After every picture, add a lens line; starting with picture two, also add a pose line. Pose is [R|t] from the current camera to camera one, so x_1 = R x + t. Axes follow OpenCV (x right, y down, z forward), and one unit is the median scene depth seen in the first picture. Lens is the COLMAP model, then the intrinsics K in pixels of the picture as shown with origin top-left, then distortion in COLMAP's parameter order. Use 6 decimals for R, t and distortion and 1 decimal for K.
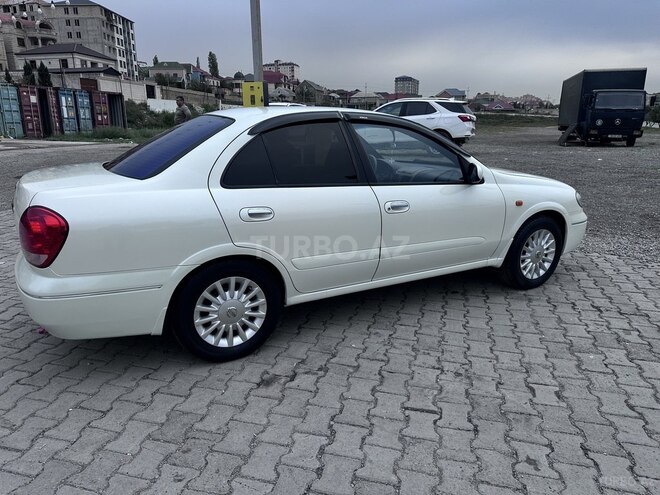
lens RADIAL K [[464.6, 0, 328.4], [0, 464.6, 247.1], [0, 0, 1]] dist [0.034076, -0.040256]
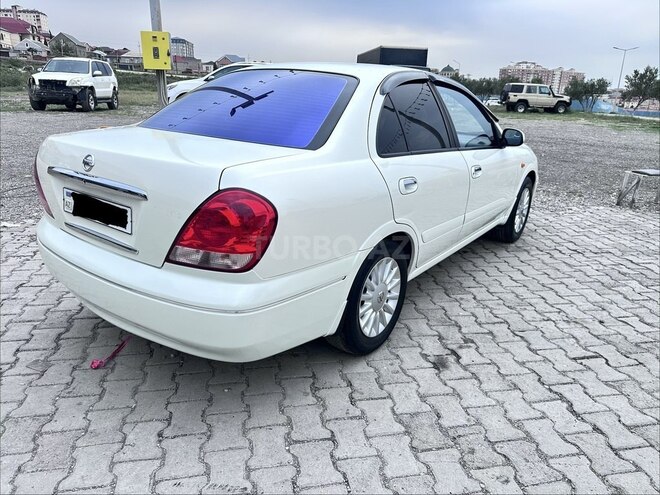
lens RADIAL K [[464.6, 0, 328.6], [0, 464.6, 247.8], [0, 0, 1]] dist [0.034076, -0.040256]
pose [[0.902052, -0.106426, 0.418301, -0.647235], [0.078444, 0.993408, 0.083587, -0.036394], [-0.424440, -0.042586, 0.904454, 0.232618]]
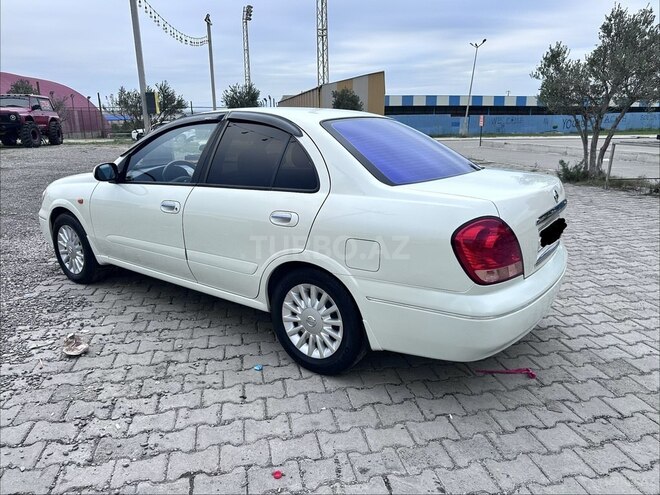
lens RADIAL K [[464.6, 0, 326.7], [0, 464.6, 245.7], [0, 0, 1]] dist [0.034076, -0.040256]
pose [[-0.436476, -0.231667, 0.869378, -1.275077], [0.236948, 0.902571, 0.359473, -0.470554], [-0.867954, 0.362899, -0.339058, 1.720400]]
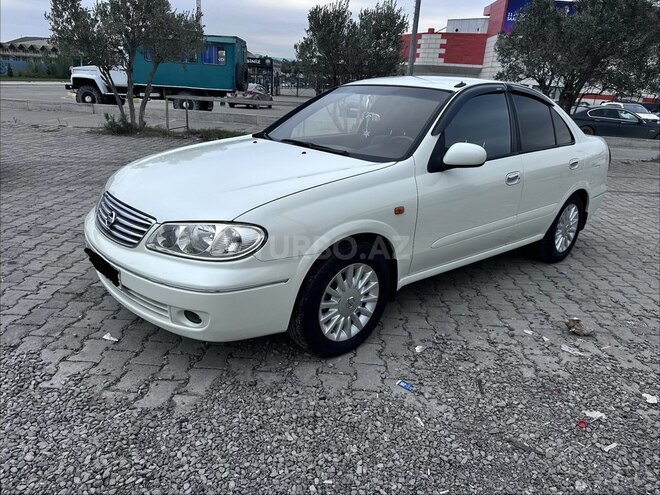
lens RADIAL K [[464.6, 0, 327.5], [0, 464.6, 246.1], [0, 0, 1]] dist [0.034076, -0.040256]
pose [[-0.973442, 0.017248, -0.228285, 0.573140], [-0.114222, 0.827591, 0.549587, -0.678546], [0.198406, 0.561066, -0.803642, 2.545900]]
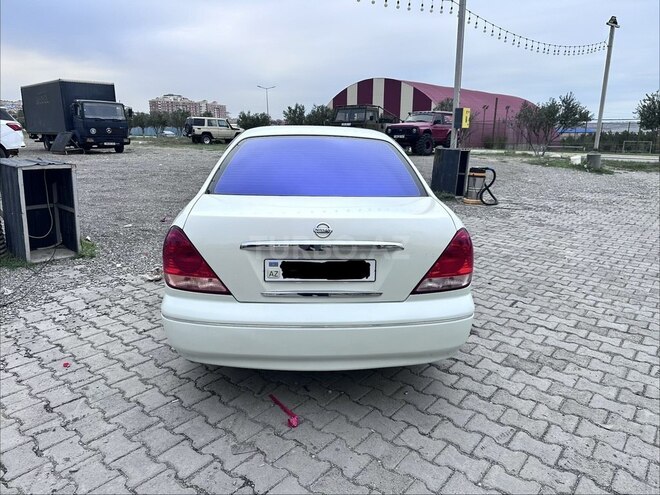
lens RADIAL K [[464.6, 0, 328.2], [0, 464.6, 243.7], [0, 0, 1]] dist [0.034076, -0.040256]
pose [[0.428168, -0.207675, 0.879513, -1.342580], [0.225016, 0.967084, 0.118810, -0.197480], [-0.875237, 0.147034, 0.460805, 0.640970]]
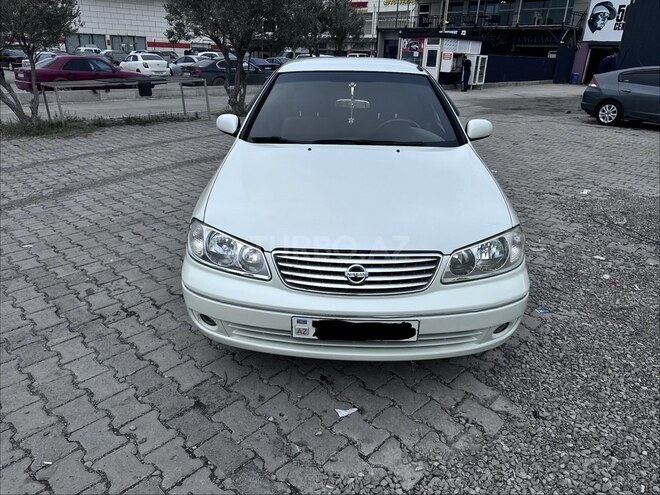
lens RADIAL K [[464.6, 0, 331.0], [0, 464.6, 248.5], [0, 0, 1]] dist [0.034076, -0.040256]
pose [[-0.488436, 0.324058, -0.810195, 1.317435], [-0.248768, 0.838241, 0.485249, -0.567841], [0.836388, 0.438564, -0.328812, 1.943747]]
